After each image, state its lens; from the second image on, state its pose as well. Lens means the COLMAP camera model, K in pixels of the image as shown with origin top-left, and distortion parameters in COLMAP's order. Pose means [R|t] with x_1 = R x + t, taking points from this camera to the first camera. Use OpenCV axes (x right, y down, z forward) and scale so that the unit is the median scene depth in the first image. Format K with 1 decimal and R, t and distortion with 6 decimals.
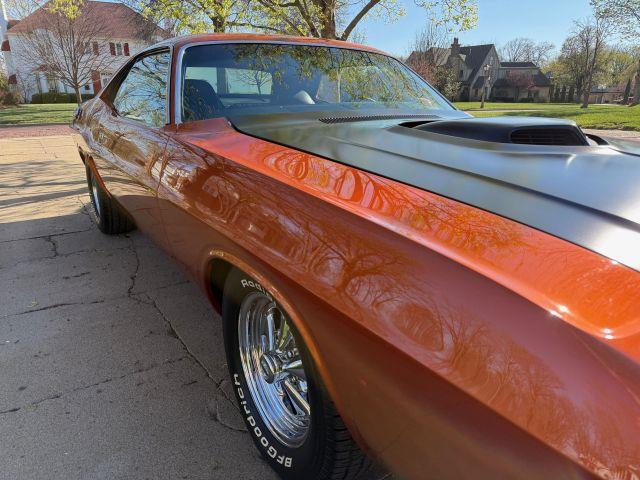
lens RADIAL K [[481.4, 0, 314.1], [0, 481.4, 237.4], [0, 0, 1]] dist [0.009104, -0.023380]
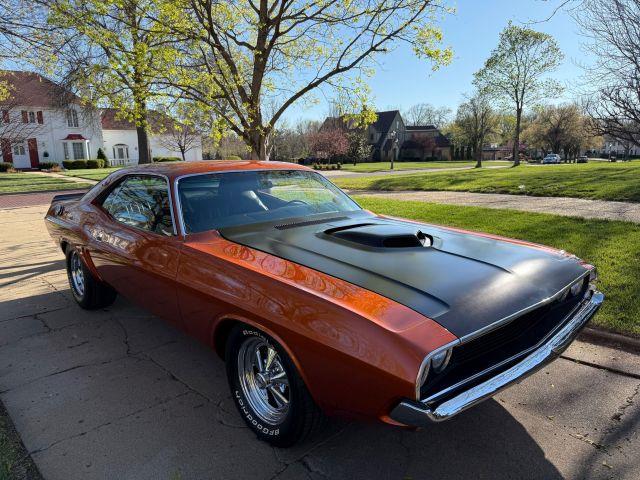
lens RADIAL K [[481.4, 0, 321.6], [0, 481.4, 235.8], [0, 0, 1]] dist [0.009104, -0.023380]
pose [[0.984107, -0.044842, 0.171822, -0.097100], [0.065235, 0.991228, -0.114945, -0.022904], [-0.165160, 0.124327, 0.978399, -0.510496]]
